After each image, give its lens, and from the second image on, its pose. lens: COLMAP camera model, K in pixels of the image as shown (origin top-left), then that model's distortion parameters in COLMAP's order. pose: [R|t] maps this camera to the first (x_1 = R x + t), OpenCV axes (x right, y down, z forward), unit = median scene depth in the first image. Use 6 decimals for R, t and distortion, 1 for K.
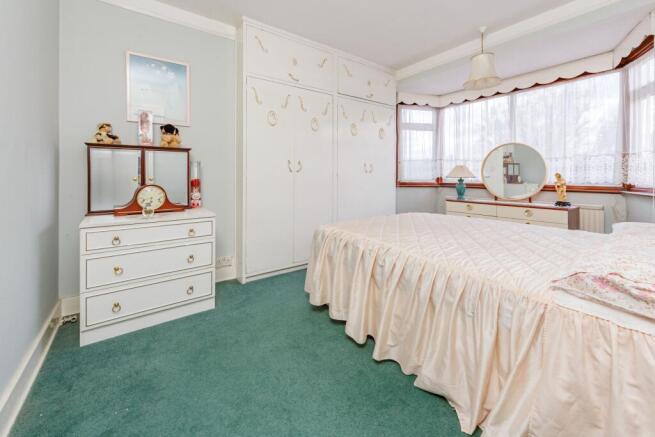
lens RADIAL K [[271.1, 0, 325.7], [0, 271.1, 173.1], [0, 0, 1]] dist [0.000336, -0.000204]
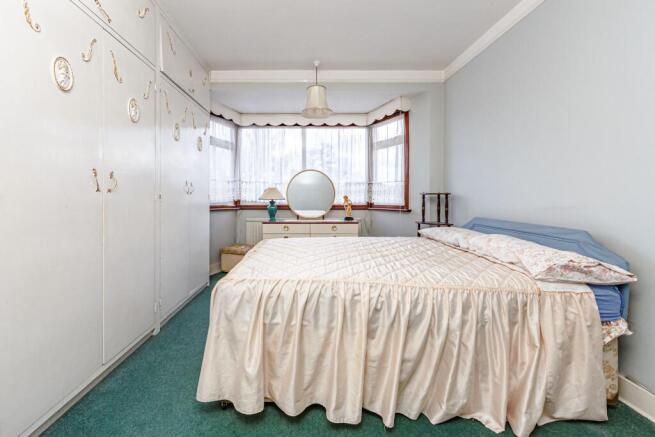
lens RADIAL K [[268.3, 0, 326.4], [0, 268.3, 198.7], [0, 0, 1]] dist [-0.000540, -0.000168]
pose [[0.587915, -0.005558, 0.808904, -0.244348], [-0.006199, 0.999916, 0.011377, 0.000571], [-0.808899, -0.011703, 0.587831, 0.296329]]
